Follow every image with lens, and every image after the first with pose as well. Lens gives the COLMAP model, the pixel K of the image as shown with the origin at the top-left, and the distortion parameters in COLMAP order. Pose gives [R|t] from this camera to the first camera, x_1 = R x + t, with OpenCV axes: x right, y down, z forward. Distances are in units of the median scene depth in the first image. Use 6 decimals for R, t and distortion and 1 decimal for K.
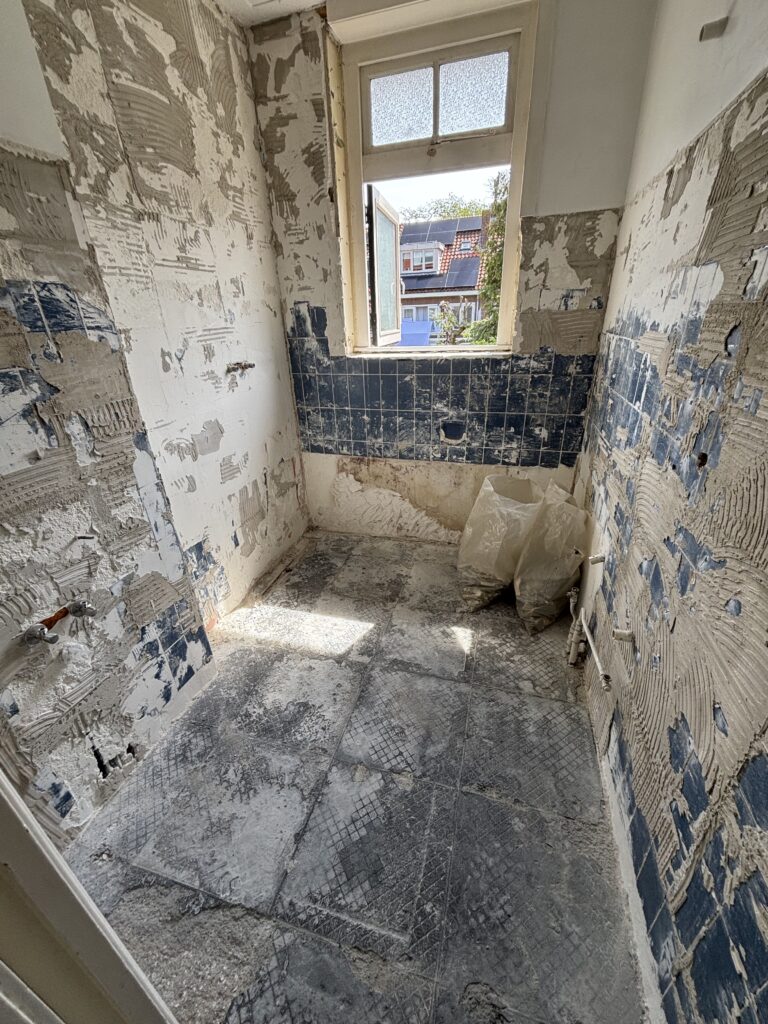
lens RADIAL K [[408.7, 0, 386.5], [0, 408.7, 511.5], [0, 0, 1]] dist [0.000148, 0.000412]
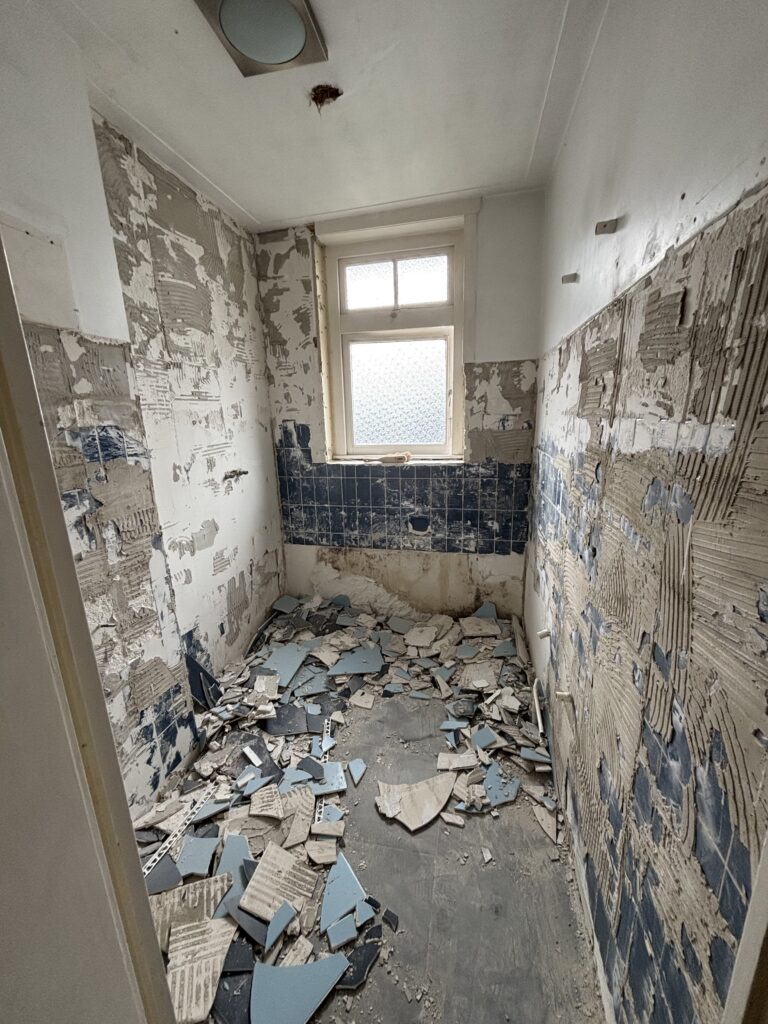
lens RADIAL K [[408.7, 0, 385.7], [0, 408.7, 512.1], [0, 0, 1]] dist [0.000148, 0.000412]
pose [[0.997648, -0.011966, 0.067499, -0.012561], [0.025583, 0.978499, -0.204658, 0.003382], [-0.063599, 0.205903, 0.976503, -0.175006]]
